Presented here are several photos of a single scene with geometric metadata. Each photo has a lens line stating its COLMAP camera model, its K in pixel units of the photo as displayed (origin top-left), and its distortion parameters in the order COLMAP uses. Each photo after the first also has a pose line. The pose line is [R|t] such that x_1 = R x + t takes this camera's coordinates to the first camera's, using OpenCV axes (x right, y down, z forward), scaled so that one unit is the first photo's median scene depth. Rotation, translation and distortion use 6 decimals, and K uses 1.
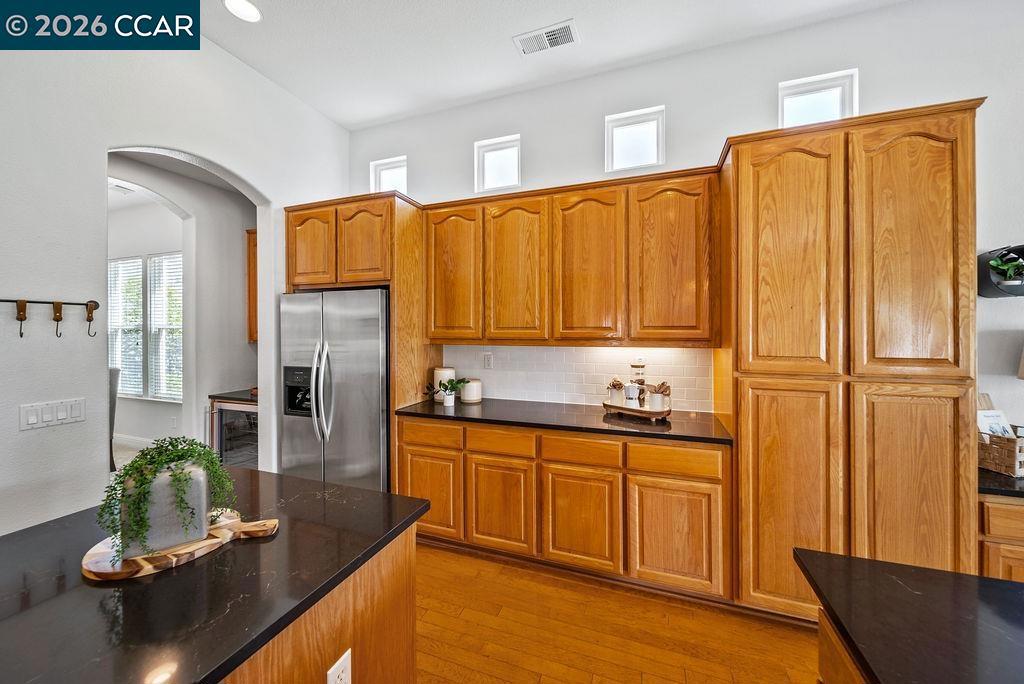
lens RADIAL K [[367.1, 0, 520.5], [0, 367.1, 335.0], [0, 0, 1]] dist [-0.001455, -0.000201]
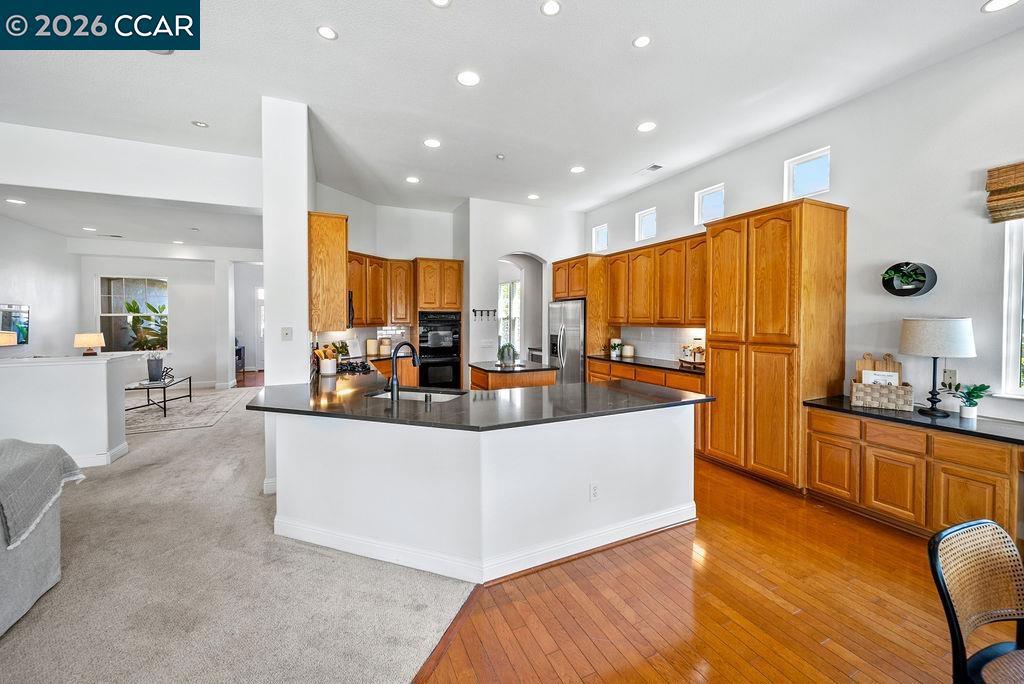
lens RADIAL K [[397.0, 0, 525.4], [0, 397.0, 319.4], [0, 0, 1]] dist [0.000718, -0.000097]
pose [[0.713869, 0.002024, -0.700276, 0.987837], [-0.007921, 0.999955, -0.005185, 0.006067], [0.700235, 0.009248, 0.713853, -0.879584]]
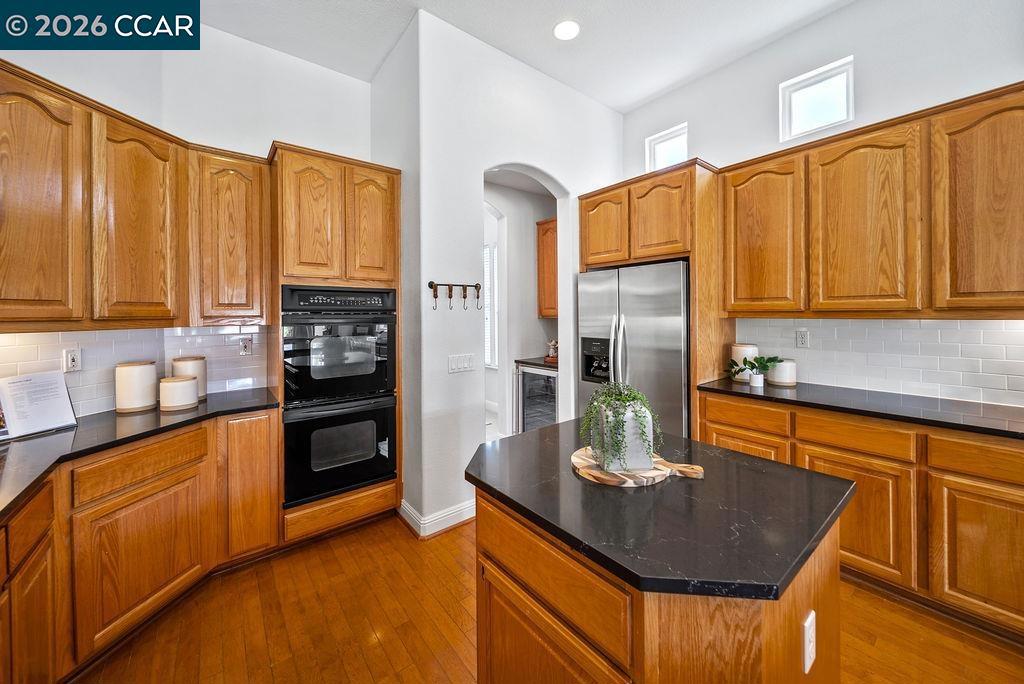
lens RADIAL K [[381.3, 0, 516.8], [0, 381.3, 316.6], [0, 0, 1]] dist [-0.000994, -0.000270]
pose [[0.850426, -0.001915, -0.526092, -0.208147], [0.001944, 0.999998, -0.000499, 0.022475], [0.526091, -0.000598, 0.850428, -0.098713]]
